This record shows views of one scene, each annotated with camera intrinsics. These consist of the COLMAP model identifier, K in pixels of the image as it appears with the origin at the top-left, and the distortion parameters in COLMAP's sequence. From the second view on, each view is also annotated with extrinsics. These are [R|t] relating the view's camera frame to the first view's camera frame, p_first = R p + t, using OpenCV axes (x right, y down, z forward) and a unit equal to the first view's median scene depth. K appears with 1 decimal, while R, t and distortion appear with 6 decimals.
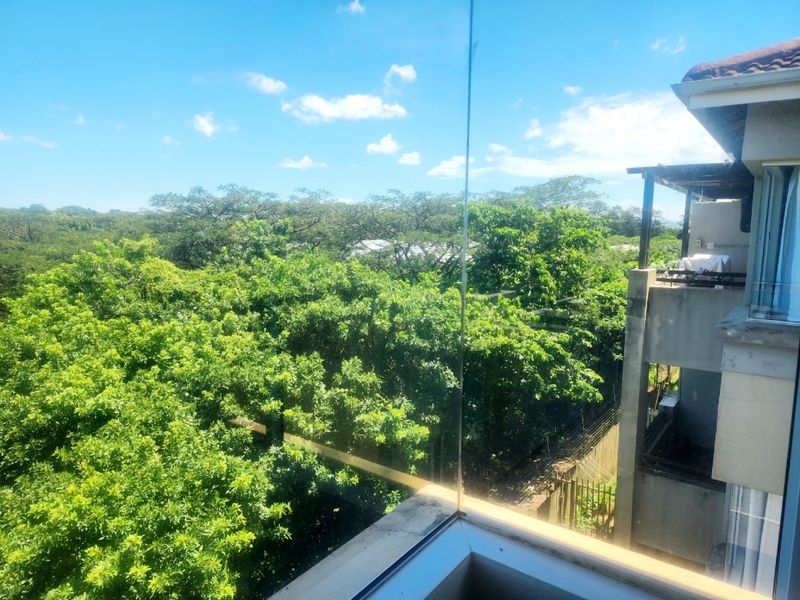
lens RADIAL K [[530.0, 0, 388.4], [0, 530.0, 297.2], [0, 0, 1]] dist [0.111253, -0.104512]
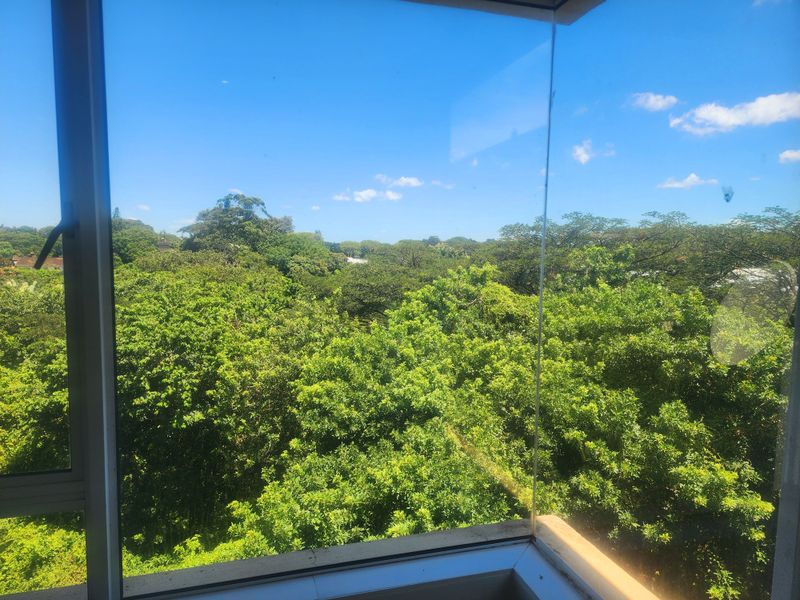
lens RADIAL K [[539.1, 0, 387.8], [0, 539.1, 304.0], [0, 0, 1]] dist [0.034044, -0.001366]
pose [[0.797349, 0.059300, -0.600597, 0.080664], [-0.083087, 0.996471, -0.011918, 0.003192], [0.597771, 0.059404, 0.799463, -0.014896]]
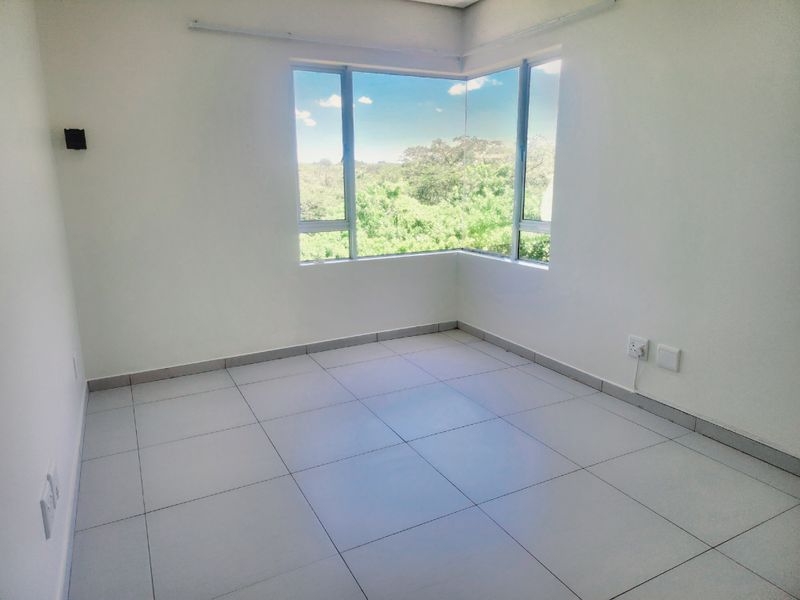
lens RADIAL K [[530.0, 0, 388.4], [0, 530.0, 297.2], [0, 0, 1]] dist [0.111253, -0.104512]
pose [[0.898429, 0.083282, -0.431149, 0.177369], [-0.041215, 0.993509, 0.106027, 0.055592], [0.437181, -0.077488, 0.896029, -0.327331]]
